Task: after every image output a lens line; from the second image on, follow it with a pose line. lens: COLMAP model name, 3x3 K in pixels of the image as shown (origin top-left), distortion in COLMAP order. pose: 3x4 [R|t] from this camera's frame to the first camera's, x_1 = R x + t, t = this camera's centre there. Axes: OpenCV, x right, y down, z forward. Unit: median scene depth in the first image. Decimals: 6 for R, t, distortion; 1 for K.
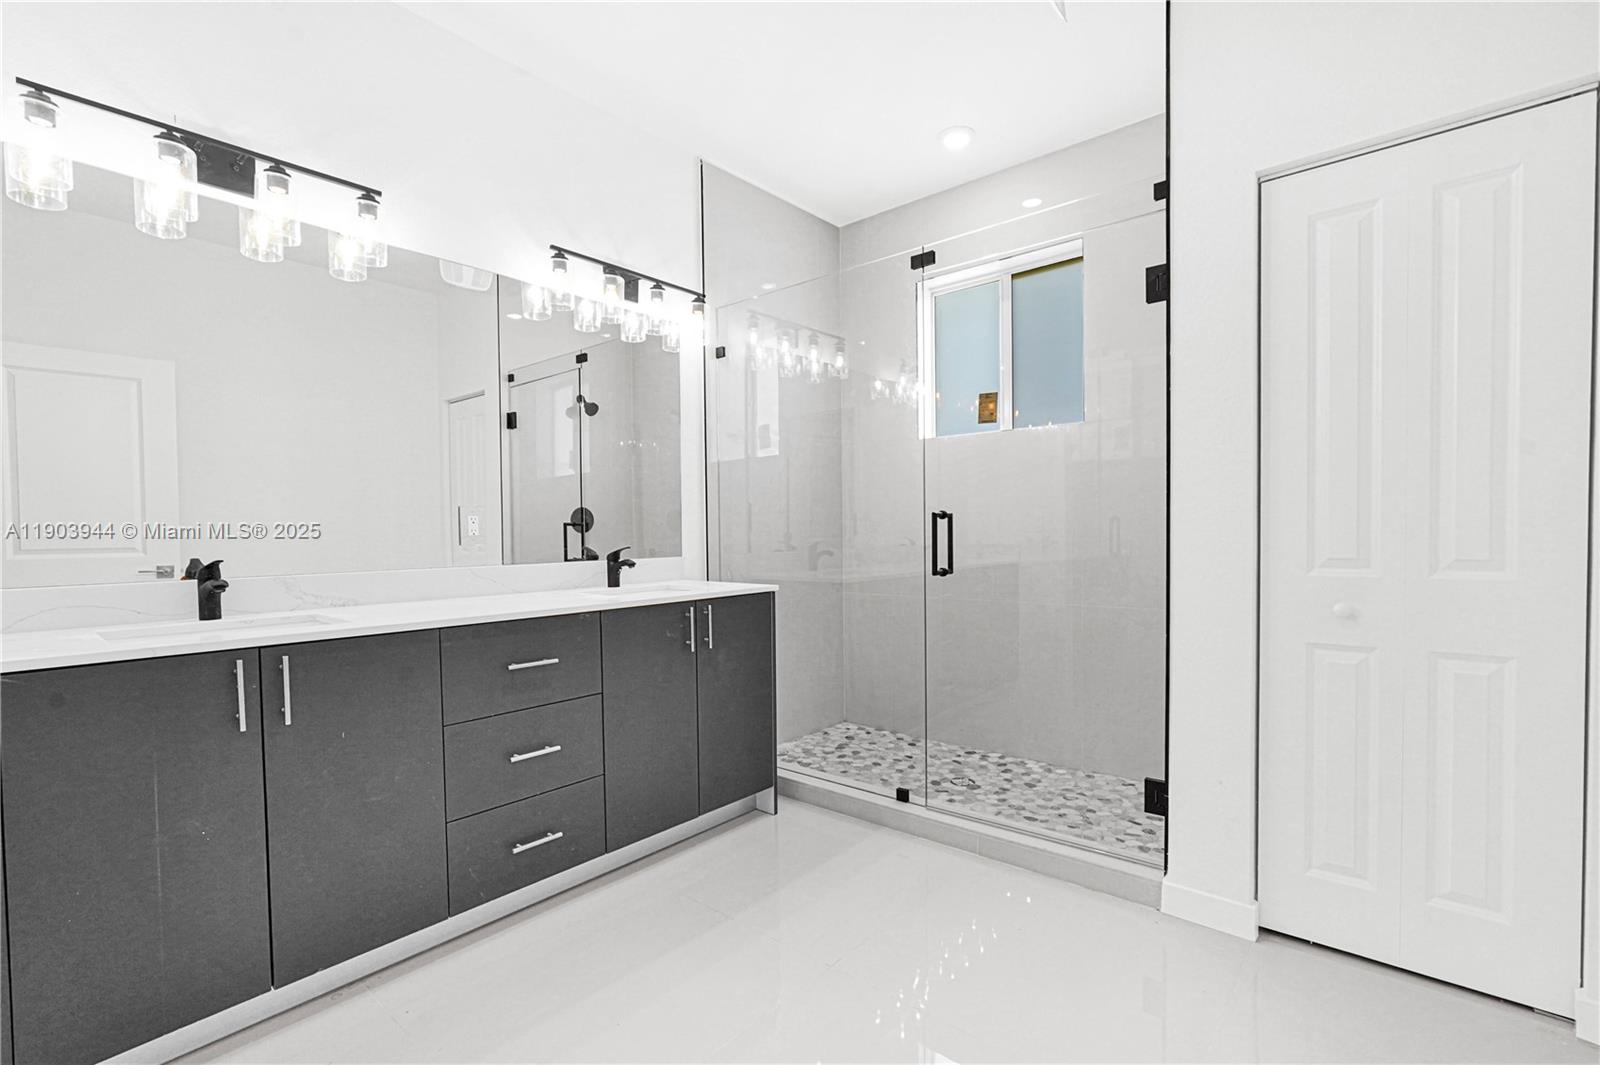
lens RADIAL K [[728.8, 0, 794.9], [0, 728.8, 536.4], [0, 0, 1]] dist [-0.015043, 0.008101]
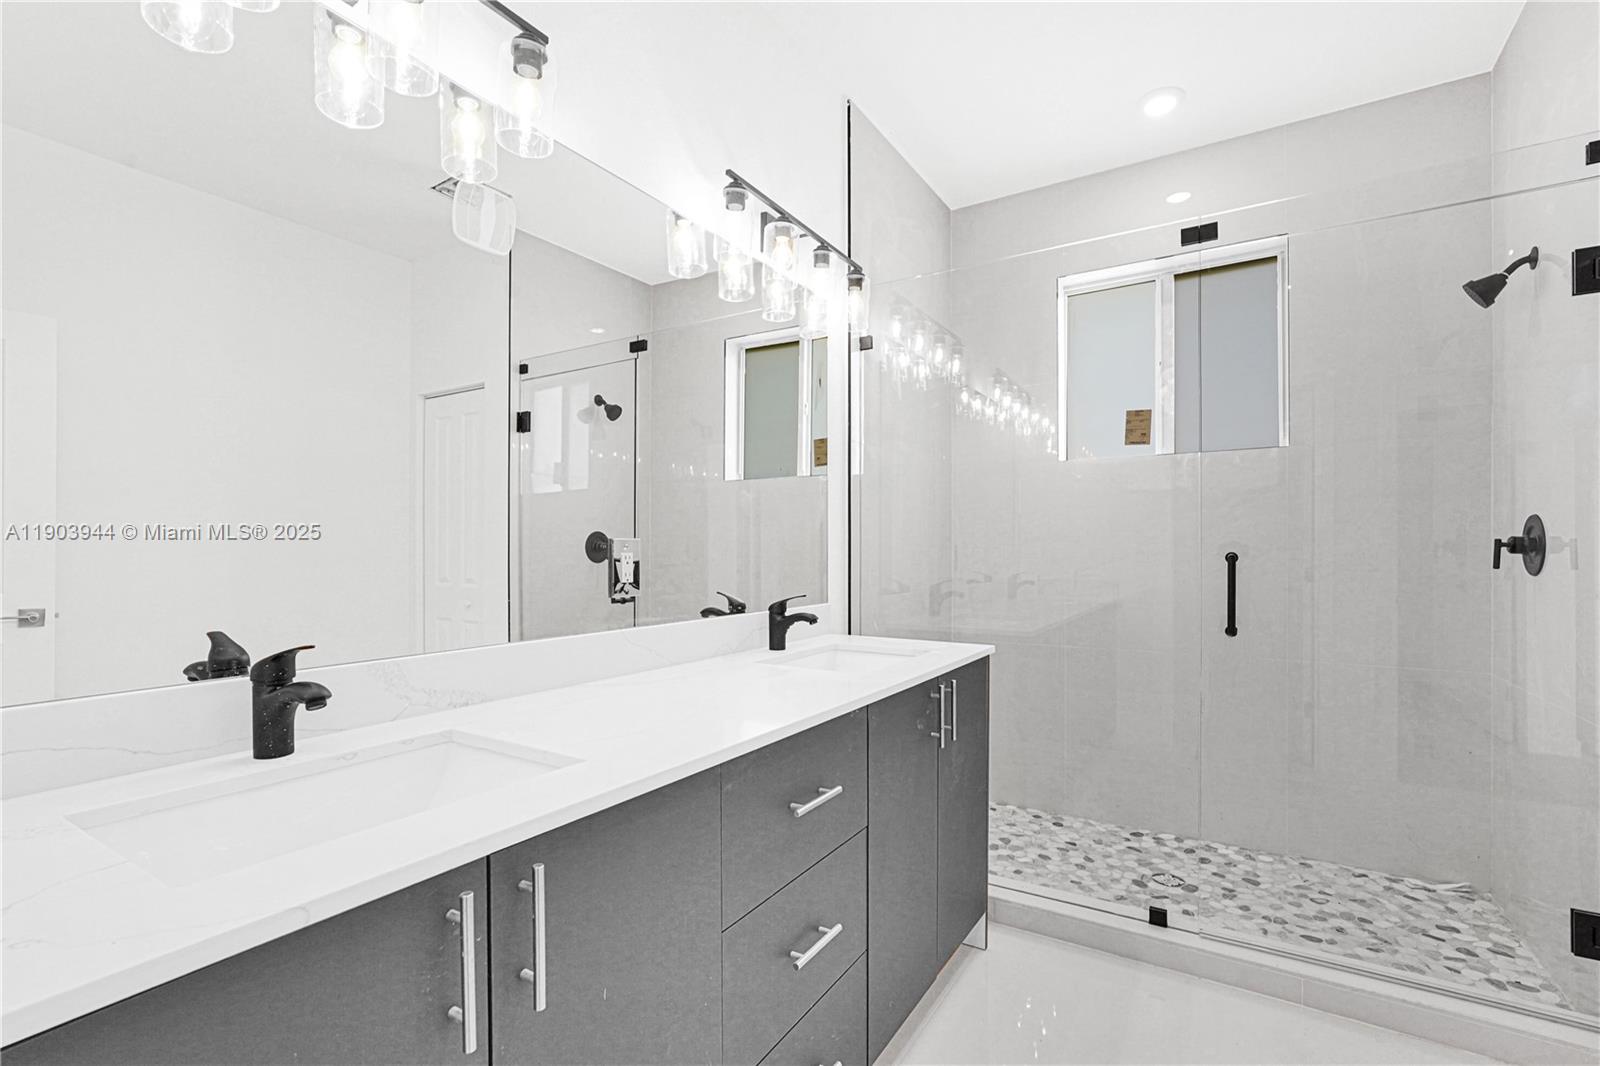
lens RADIAL K [[728.8, 0, 797.9], [0, 728.8, 539.5], [0, 0, 1]] dist [-0.015043, 0.008101]
pose [[0.988607, 0.013259, 0.149933, -0.298815], [-0.009908, 0.999685, -0.023078, -0.021649], [-0.150192, 0.021330, 0.988427, 0.240563]]
